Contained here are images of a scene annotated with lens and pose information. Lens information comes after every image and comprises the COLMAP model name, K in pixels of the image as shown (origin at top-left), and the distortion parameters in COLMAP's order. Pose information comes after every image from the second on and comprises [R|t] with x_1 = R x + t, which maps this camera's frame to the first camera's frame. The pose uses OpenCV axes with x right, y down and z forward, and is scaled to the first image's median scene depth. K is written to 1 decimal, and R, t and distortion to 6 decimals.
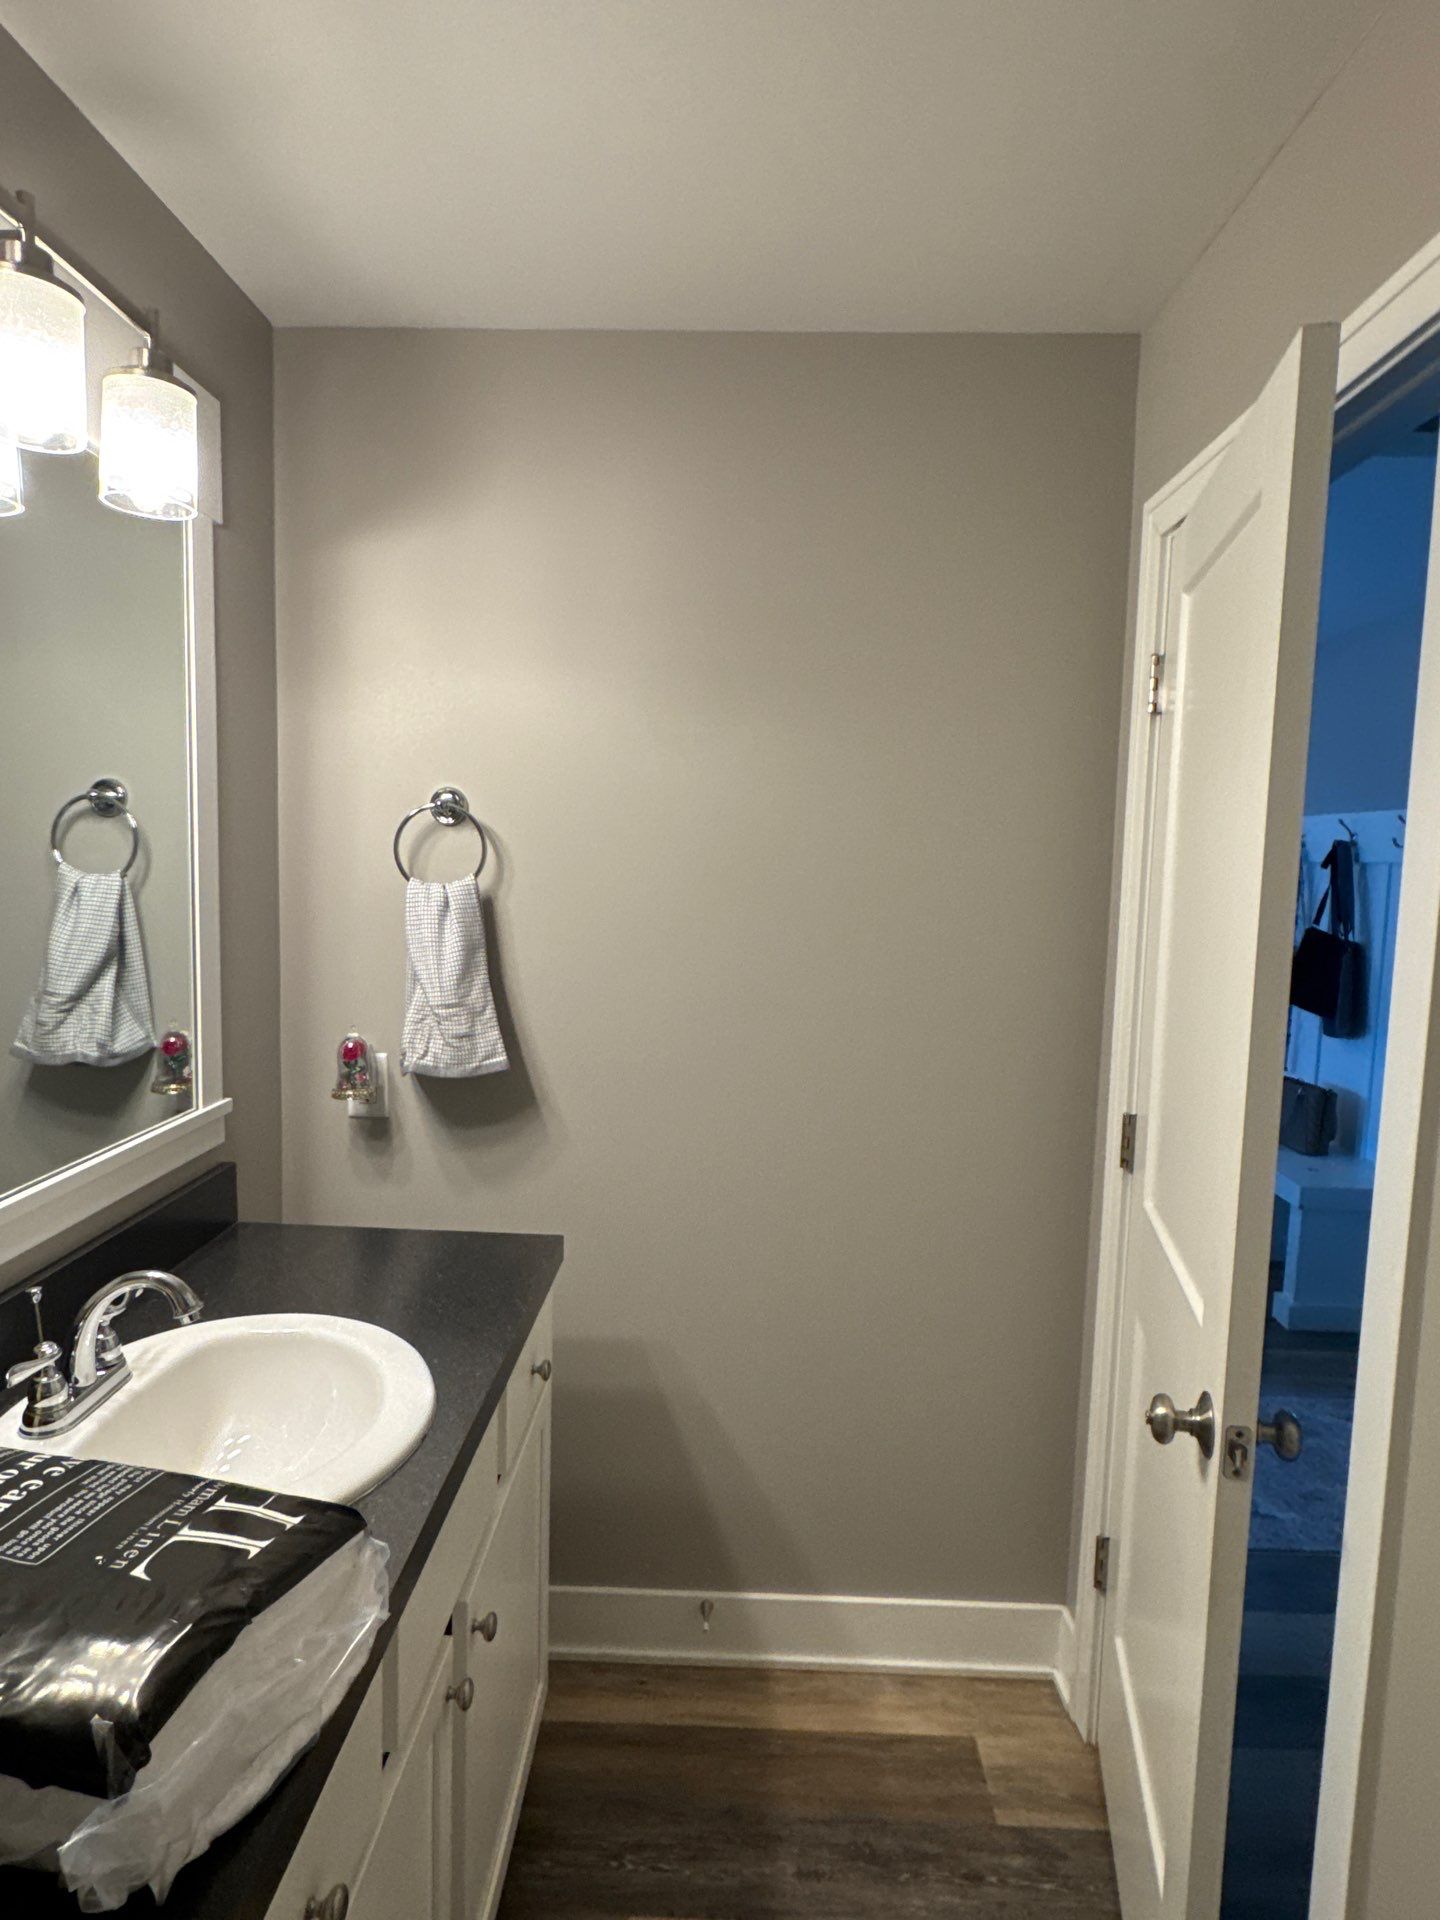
lens RADIAL K [[1103.6, 0, 722.3], [0, 1103.6, 951.8], [0, 0, 1]] dist [-0.003500, 0.001716]
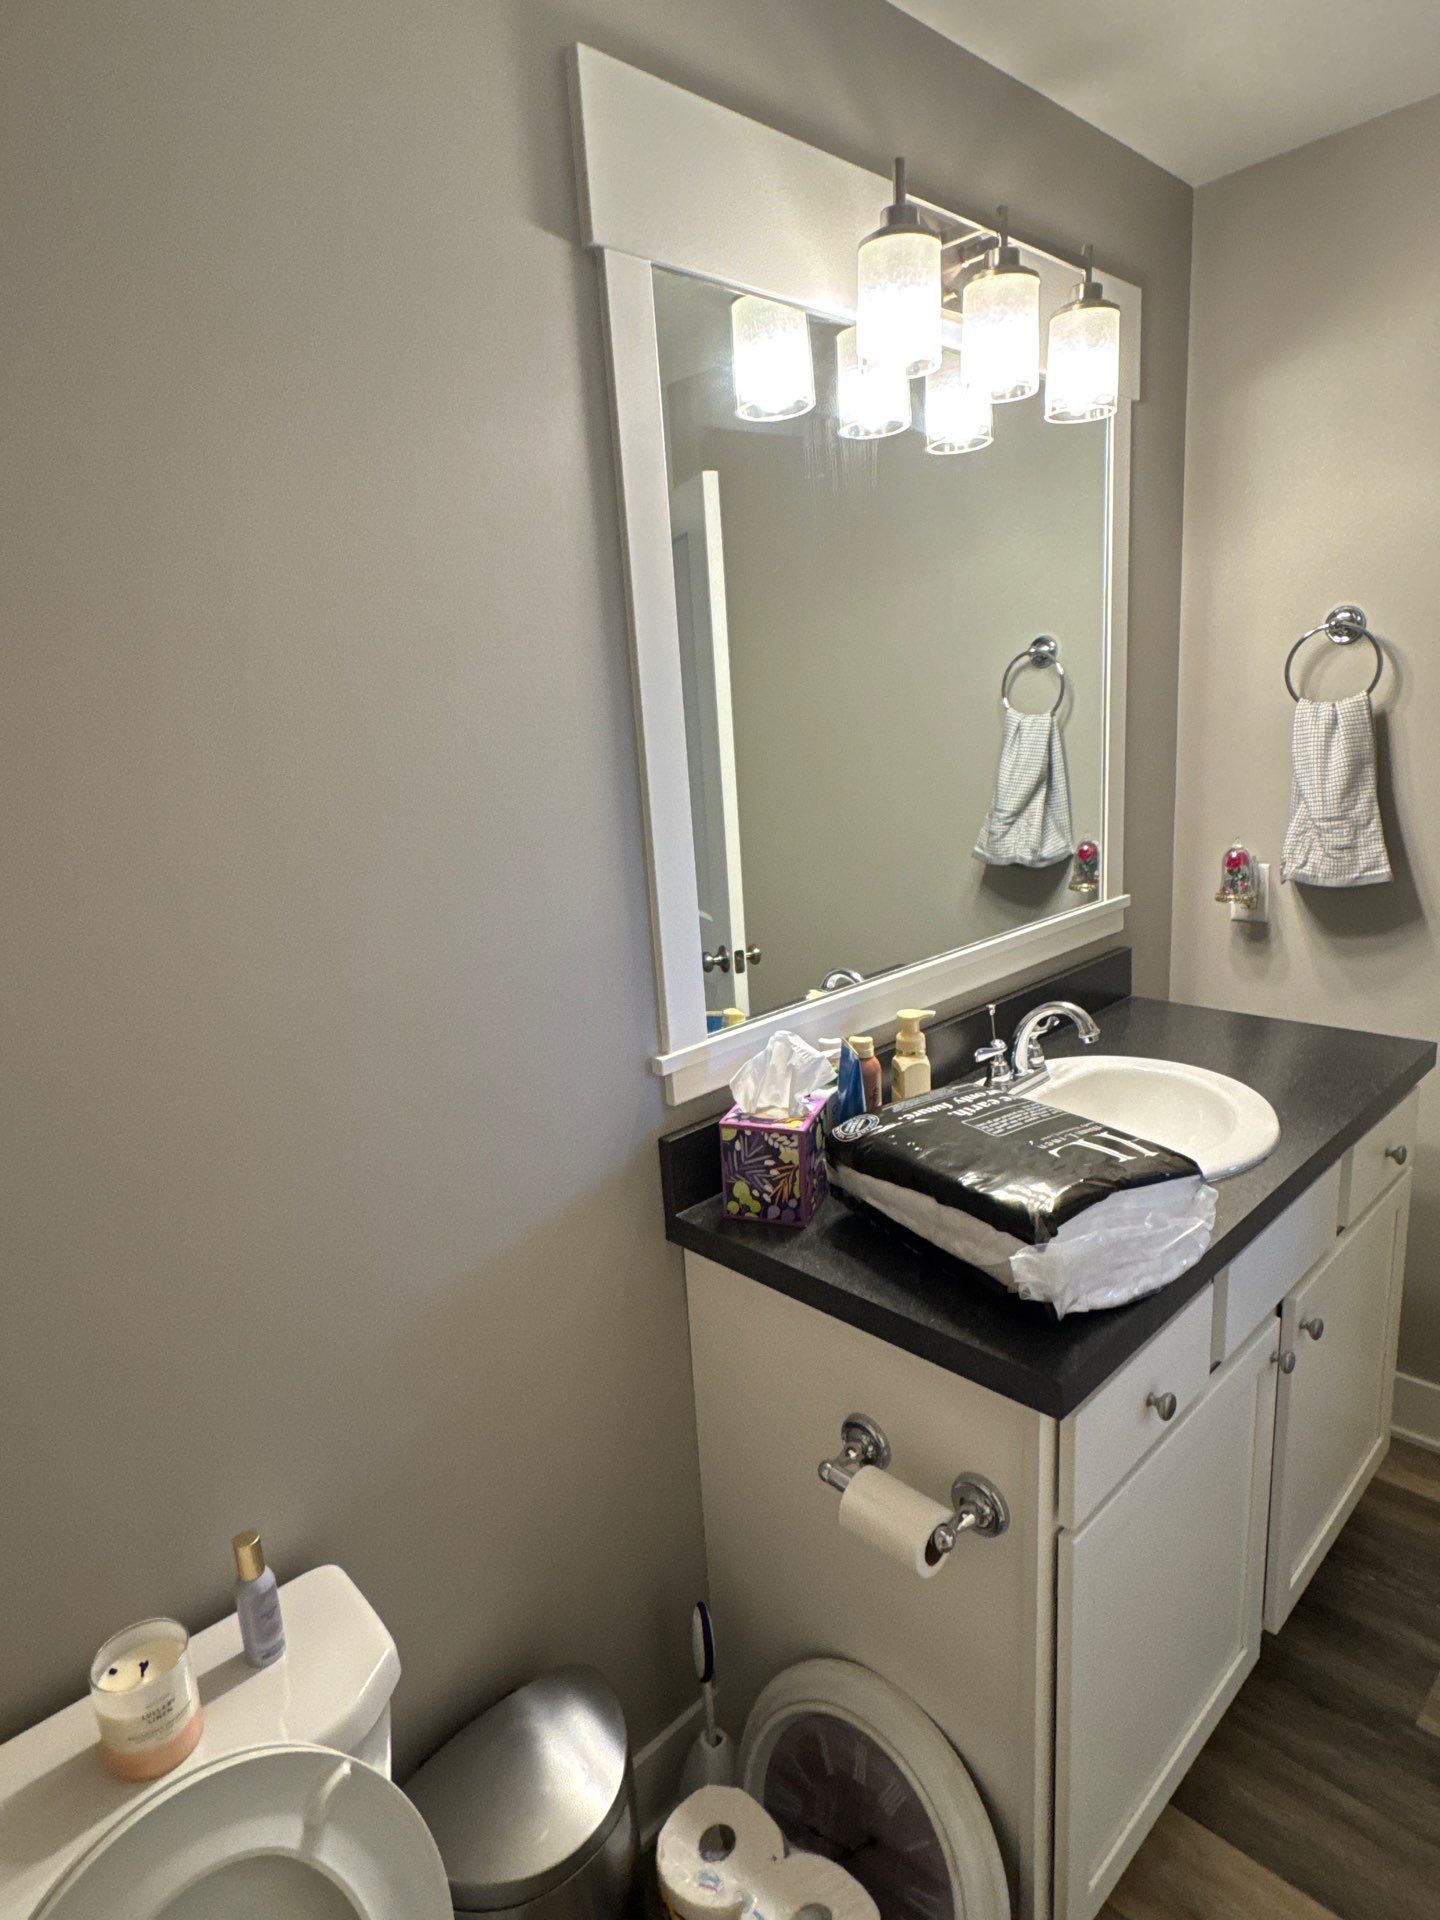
lens RADIAL K [[1103.6, 0, 705.8], [0, 1103.6, 973.4], [0, 0, 1]] dist [-0.003500, 0.001716]
pose [[0.700754, 0.096953, -0.706784, 0.106456], [0.022532, 0.987220, 0.157761, 0.016129], [0.713047, -0.126477, 0.689614, -0.205187]]
